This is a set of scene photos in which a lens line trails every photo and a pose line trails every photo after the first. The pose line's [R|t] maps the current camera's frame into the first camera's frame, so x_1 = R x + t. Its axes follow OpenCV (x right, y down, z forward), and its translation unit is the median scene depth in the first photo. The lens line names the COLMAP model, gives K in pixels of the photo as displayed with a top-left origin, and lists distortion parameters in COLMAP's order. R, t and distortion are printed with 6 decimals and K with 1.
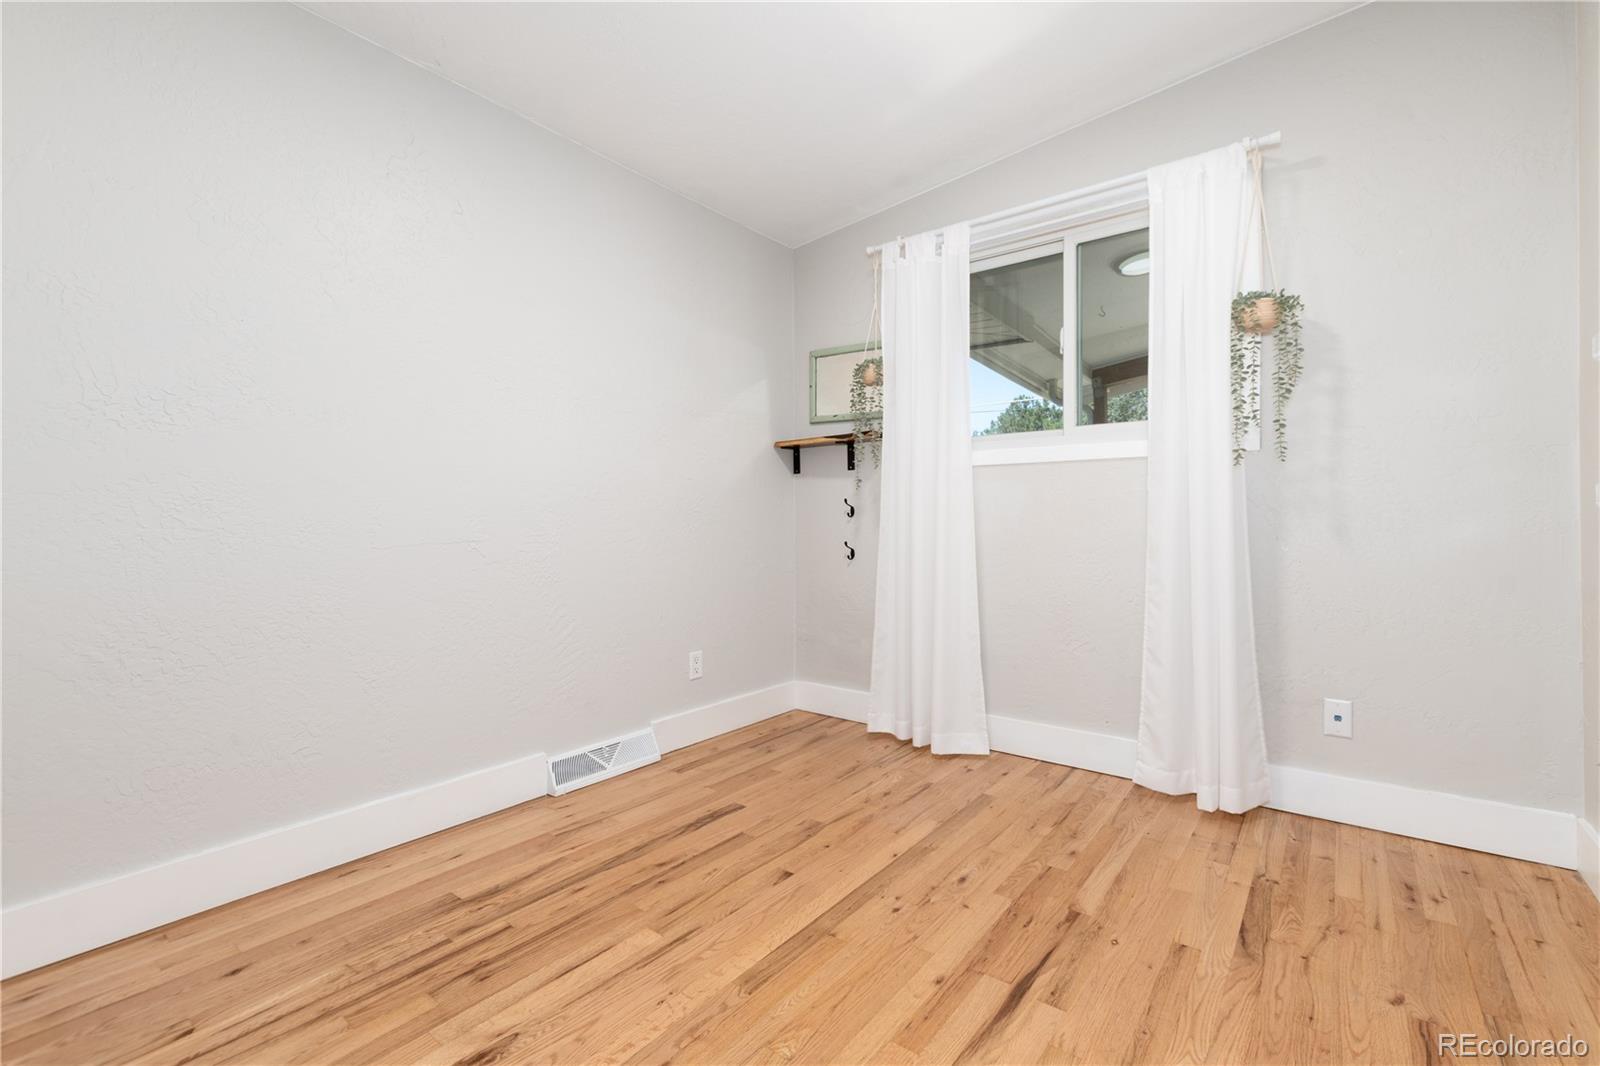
lens RADIAL K [[693.6, 0, 815.8], [0, 693.6, 525.8], [0, 0, 1]] dist [0.007517, -0.004262]
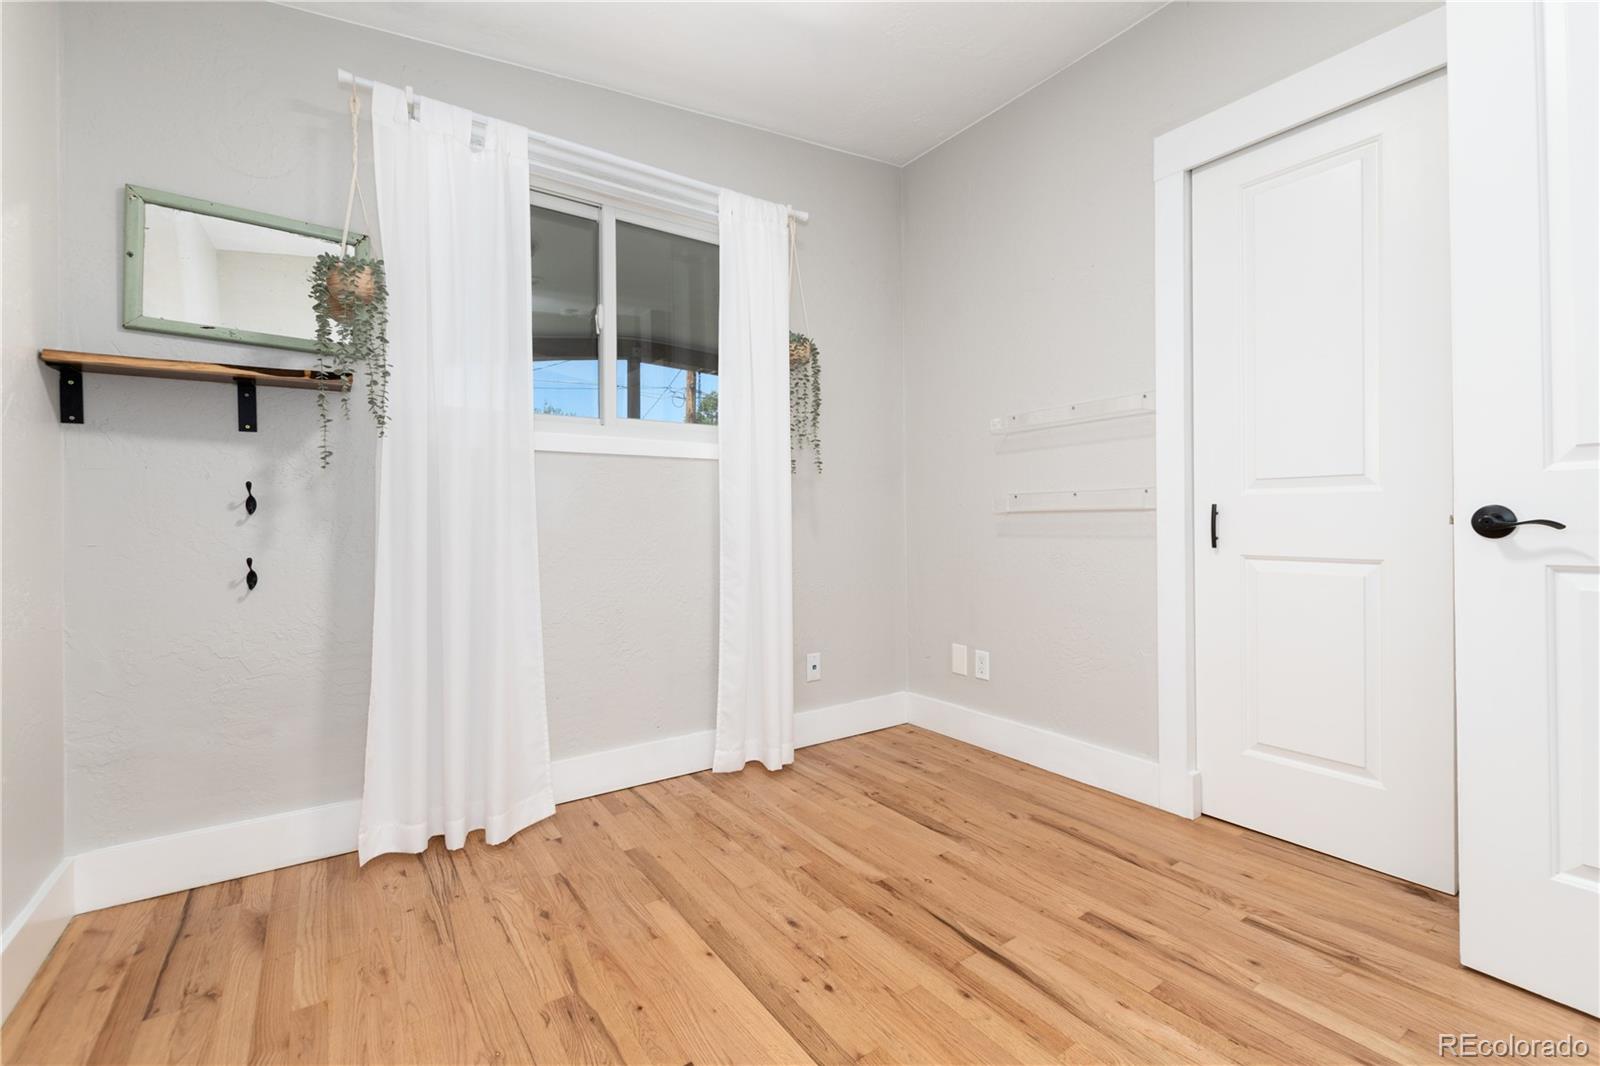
lens RADIAL K [[693.6, 0, 808.5], [0, 693.6, 526.5], [0, 0, 1]] dist [0.007517, -0.004262]
pose [[0.307931, -0.005886, 0.951391, -0.526714], [0.011429, 0.999932, 0.002487, 0.001406], [-0.951340, 0.010107, 0.307977, 0.594871]]
